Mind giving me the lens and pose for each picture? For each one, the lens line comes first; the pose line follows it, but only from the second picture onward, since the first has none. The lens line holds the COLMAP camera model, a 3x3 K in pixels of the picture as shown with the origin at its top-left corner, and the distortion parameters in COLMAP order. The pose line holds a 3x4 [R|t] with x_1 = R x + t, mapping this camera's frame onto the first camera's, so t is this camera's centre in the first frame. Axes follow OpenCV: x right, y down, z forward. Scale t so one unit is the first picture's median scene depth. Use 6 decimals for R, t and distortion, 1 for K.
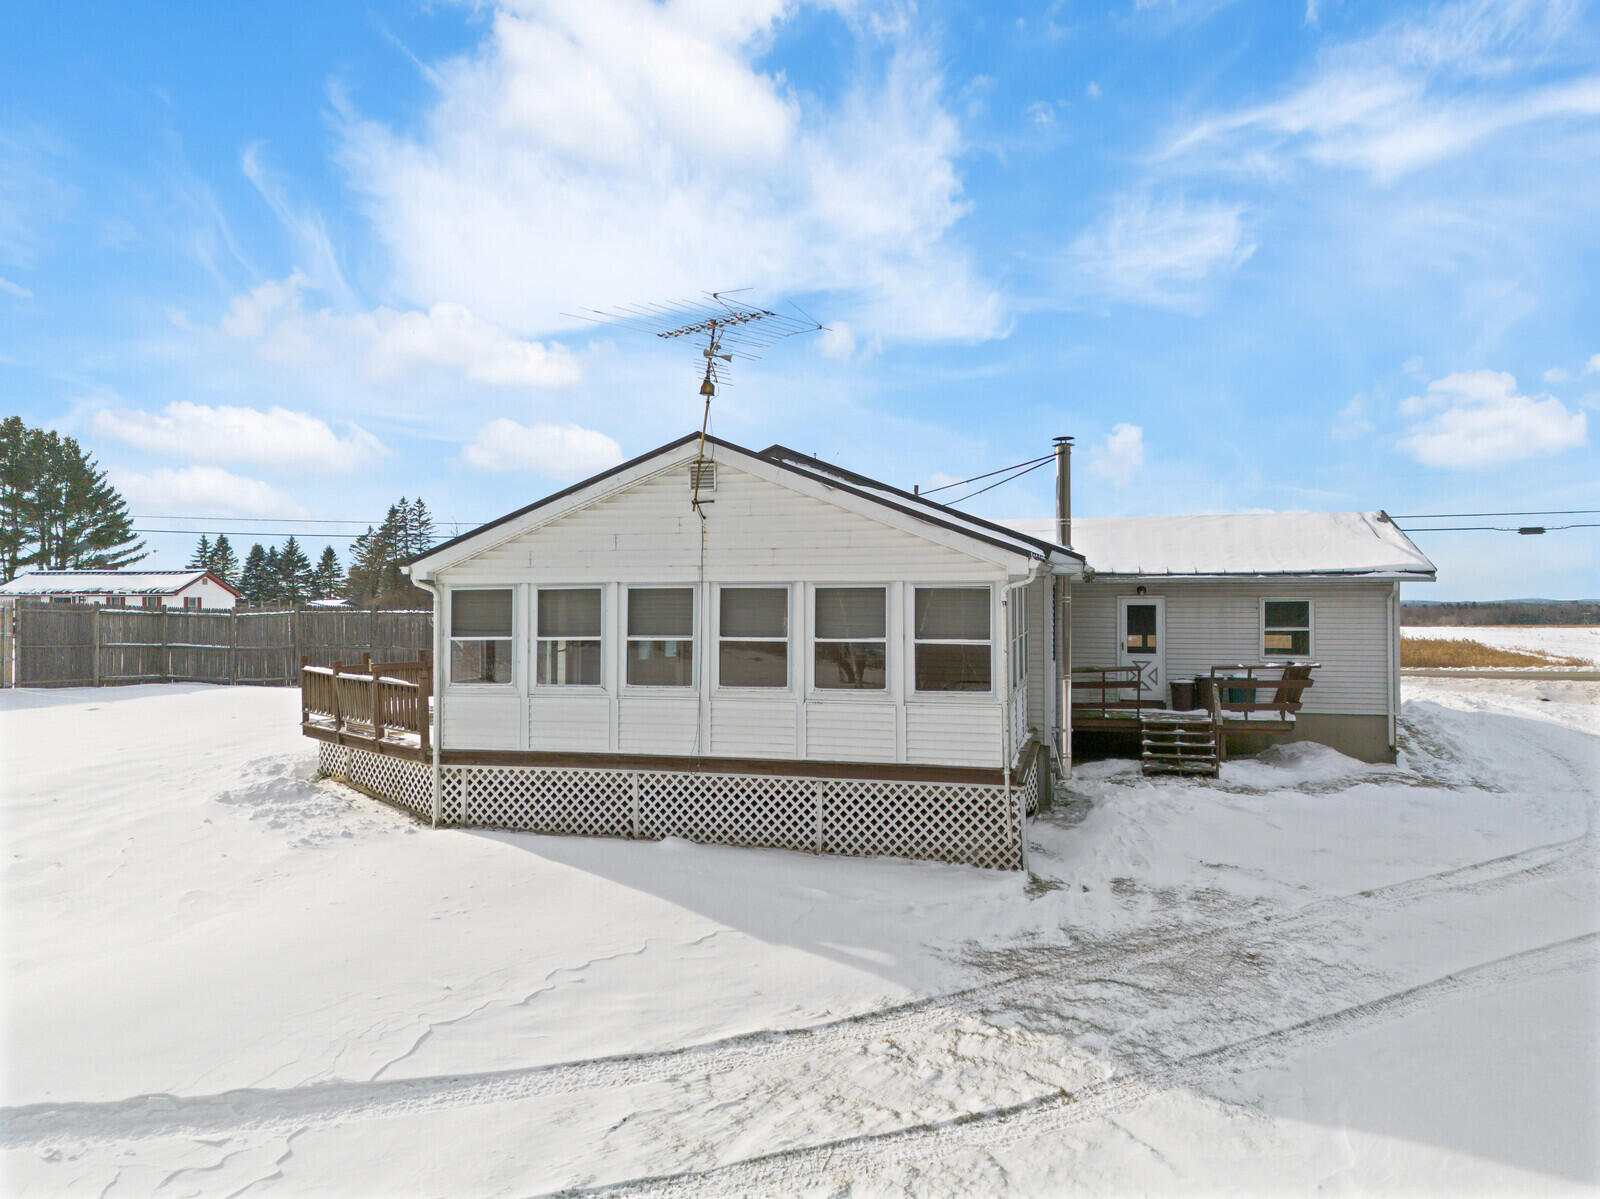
lens RADIAL K [[1130.6, 0, 793.8], [0, 1130.6, 593.6], [0, 0, 1]] dist [0.090943, -0.094612]
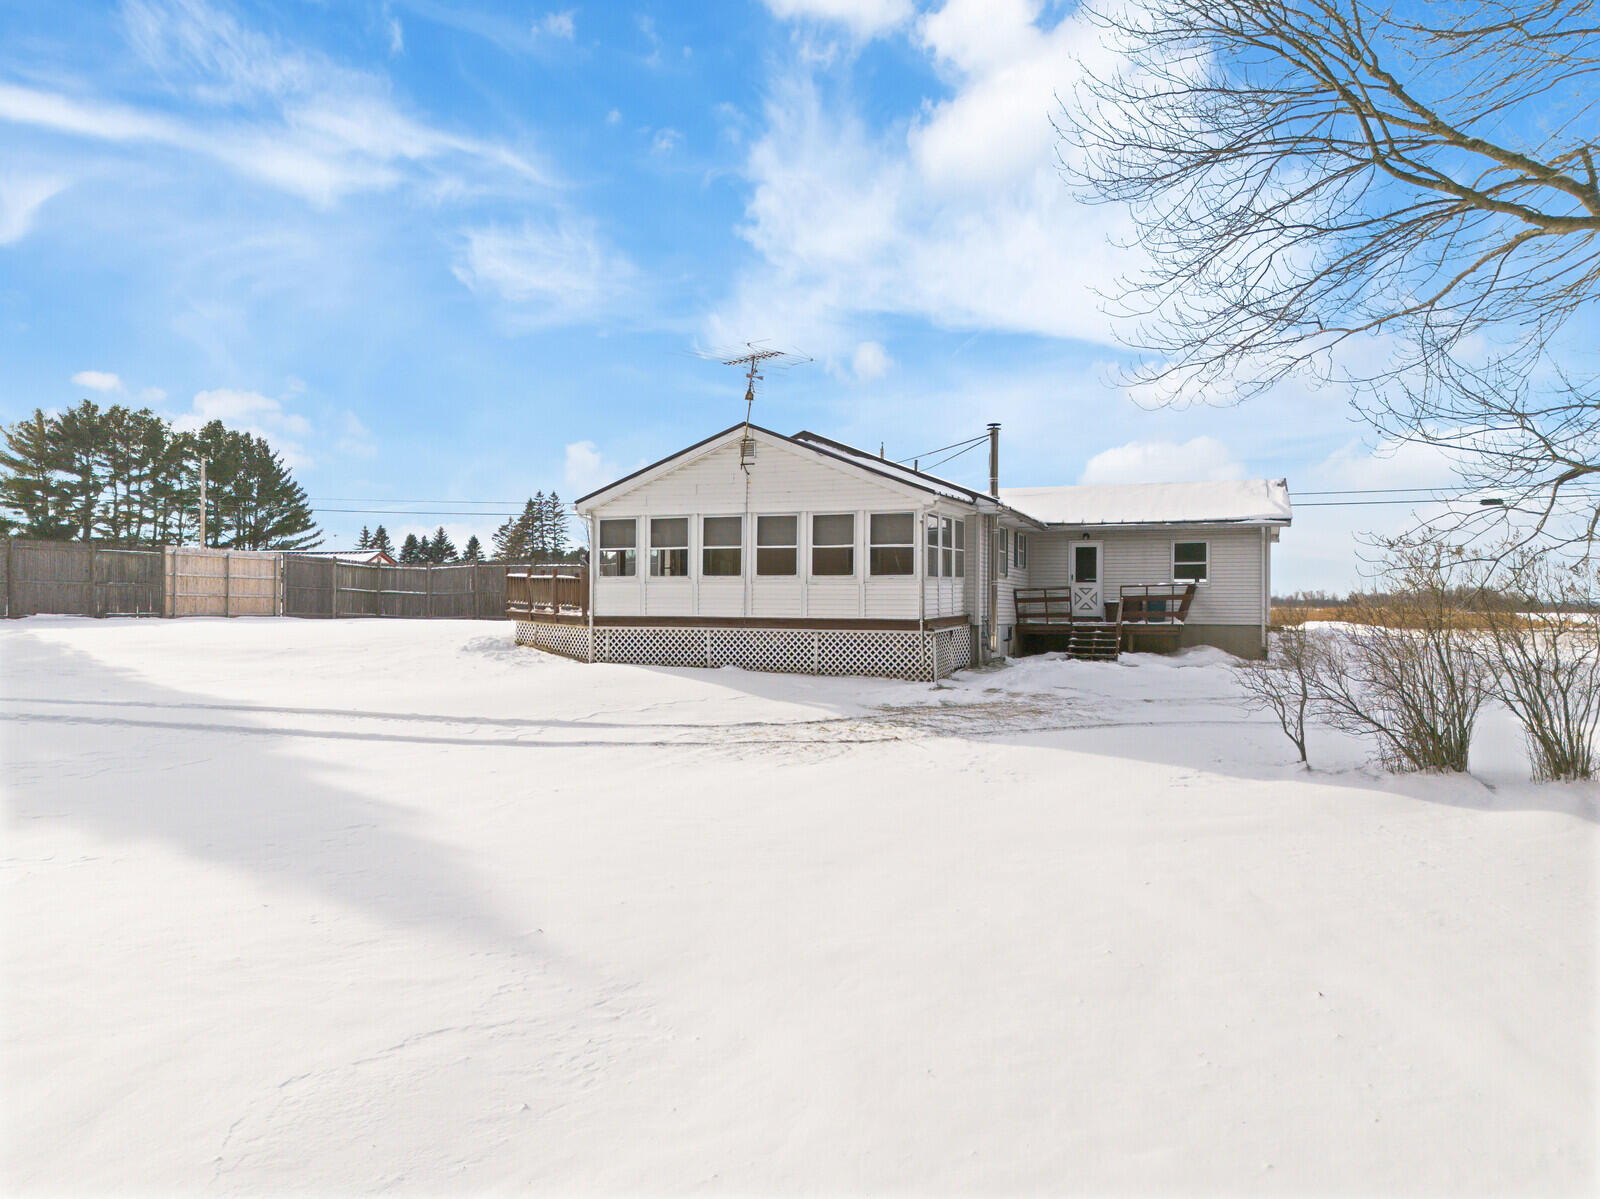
lens RADIAL K [[1130.6, 0, 793.8], [0, 1130.6, 593.6], [0, 0, 1]] dist [0.090943, -0.094612]
pose [[0.994556, 0.004484, -0.104105, 0.129978], [-0.004136, 0.999985, 0.003565, 0.082601], [0.104119, -0.003115, 0.994560, -0.522726]]
